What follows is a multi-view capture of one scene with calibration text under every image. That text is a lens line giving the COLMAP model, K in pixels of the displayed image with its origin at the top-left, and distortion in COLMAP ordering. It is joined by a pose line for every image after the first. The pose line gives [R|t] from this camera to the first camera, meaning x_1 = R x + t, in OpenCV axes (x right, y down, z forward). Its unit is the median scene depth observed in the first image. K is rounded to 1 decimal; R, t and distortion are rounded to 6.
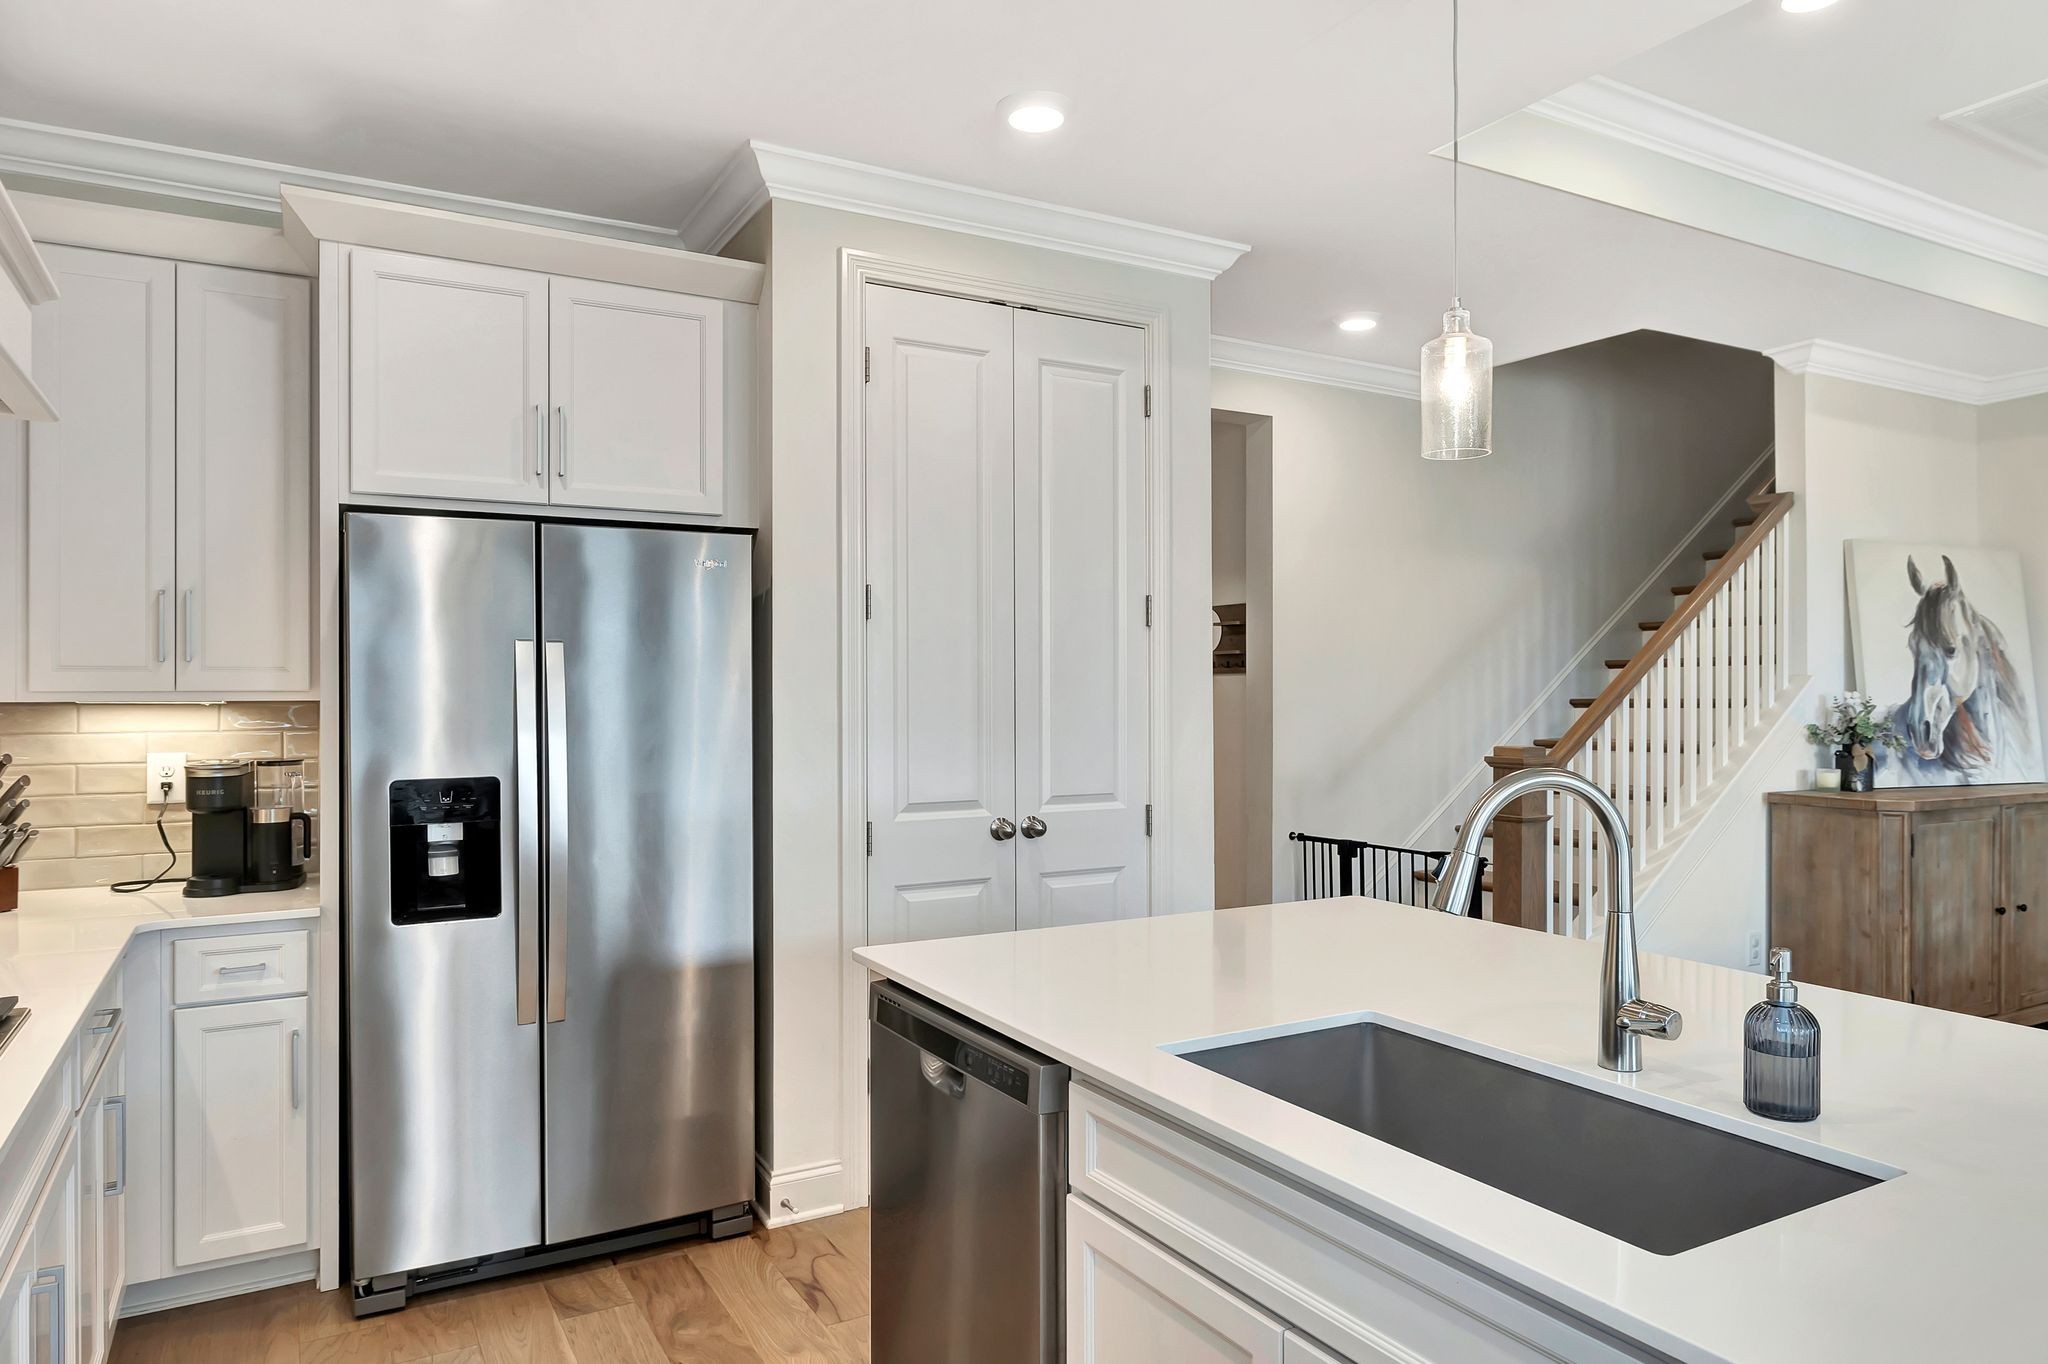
lens RADIAL K [[1296.5, 0, 1024.0], [0, 1296.5, 682.0], [0, 0, 1]] dist [0.002520, 0.000515]
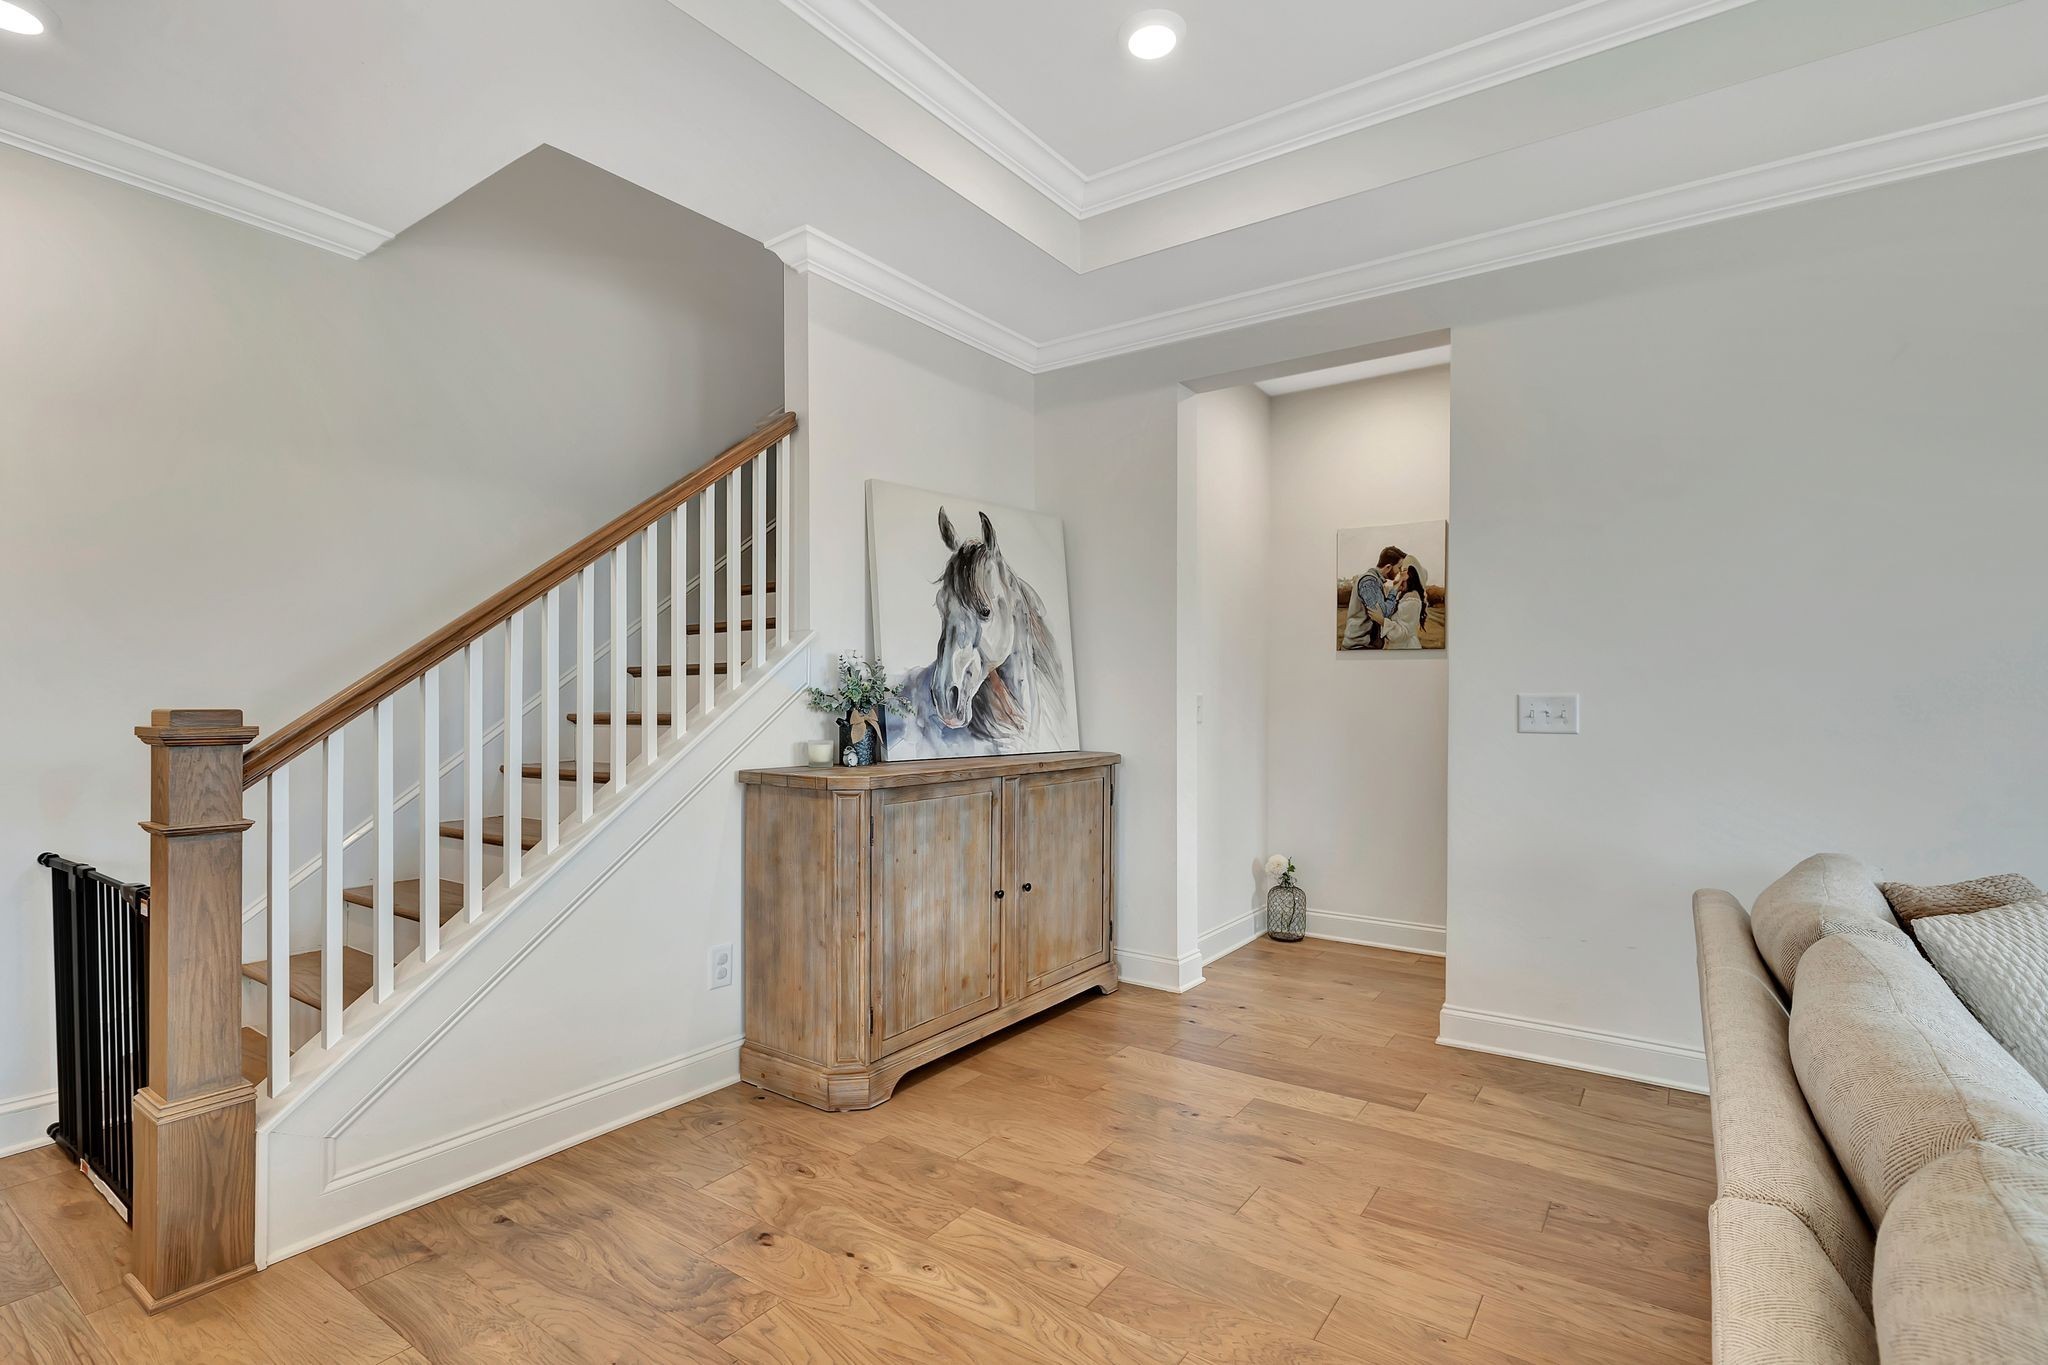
lens RADIAL K [[953.6, 0, 1013.0], [0, 953.6, 685.7], [0, 0, 1]] dist [0.005092, 0.000594]
pose [[0.913647, 0.006230, 0.406462, 0.457242], [-0.004529, 0.999977, -0.005147, 0.032648], [-0.406484, 0.002862, 0.913653, 0.364749]]
